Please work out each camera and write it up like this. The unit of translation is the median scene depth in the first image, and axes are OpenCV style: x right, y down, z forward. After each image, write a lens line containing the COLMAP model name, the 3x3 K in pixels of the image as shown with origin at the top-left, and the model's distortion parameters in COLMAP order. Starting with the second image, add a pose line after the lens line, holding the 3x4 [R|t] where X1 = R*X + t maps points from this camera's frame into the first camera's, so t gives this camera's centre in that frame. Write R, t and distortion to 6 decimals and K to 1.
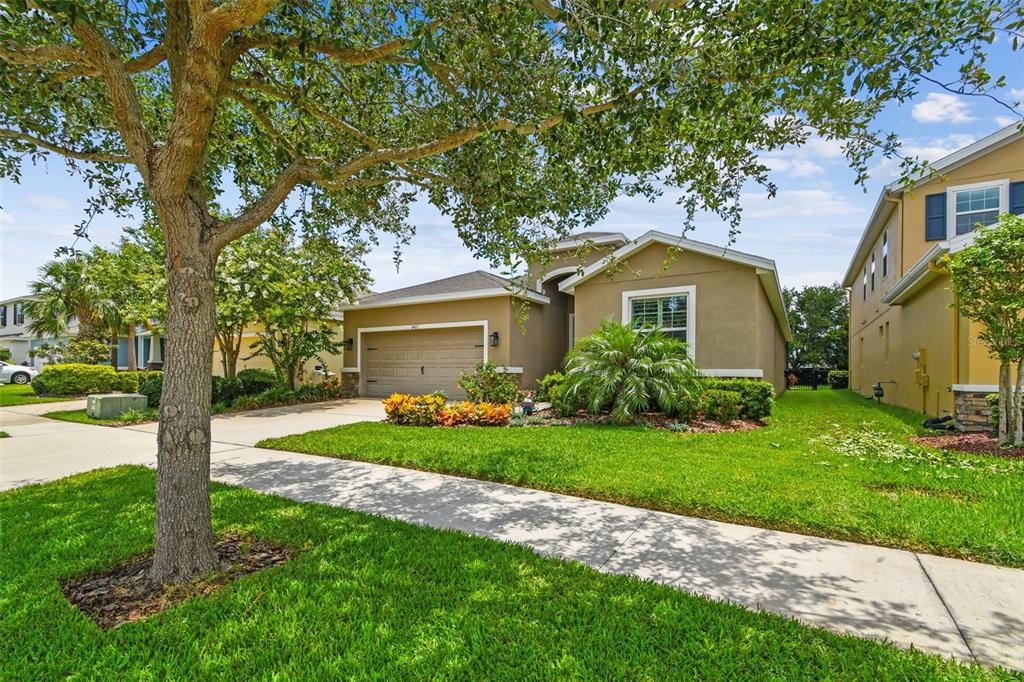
lens RADIAL K [[464.5, 0, 509.1], [0, 464.5, 380.4], [0, 0, 1]] dist [0.012003, -0.000599]
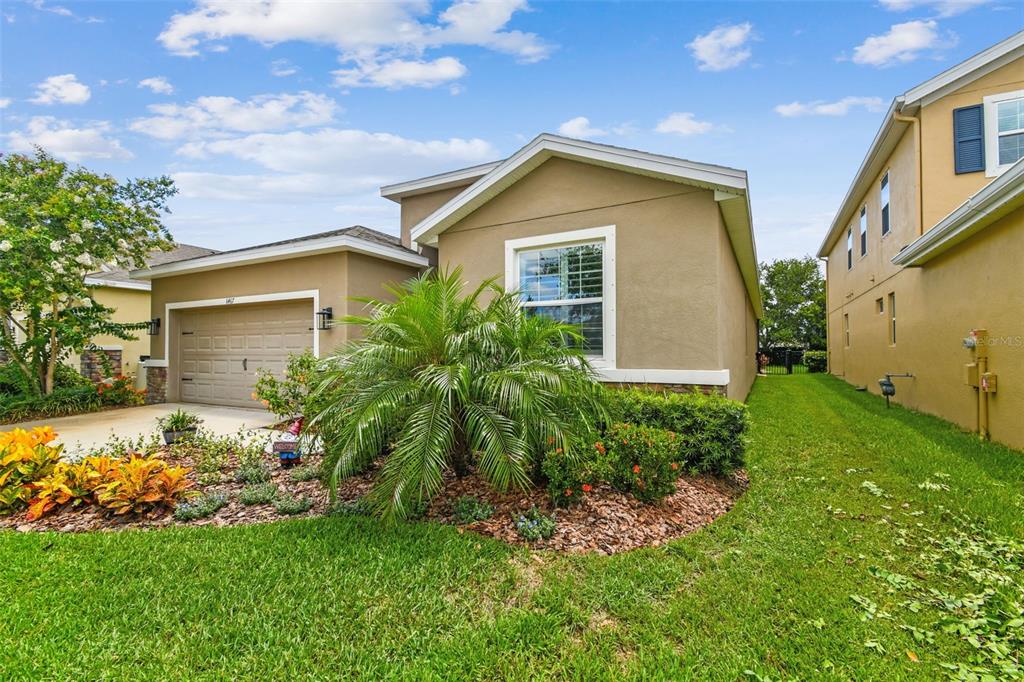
lens RADIAL K [[463.0, 0, 511.1], [0, 463.0, 354.7], [0, 0, 1]] dist [0.018929, -0.004075]
pose [[0.998481, -0.009813, 0.054216, 0.188000], [0.010256, 0.999916, -0.007895, -0.030496], [-0.054134, 0.008439, 0.998498, 0.339731]]
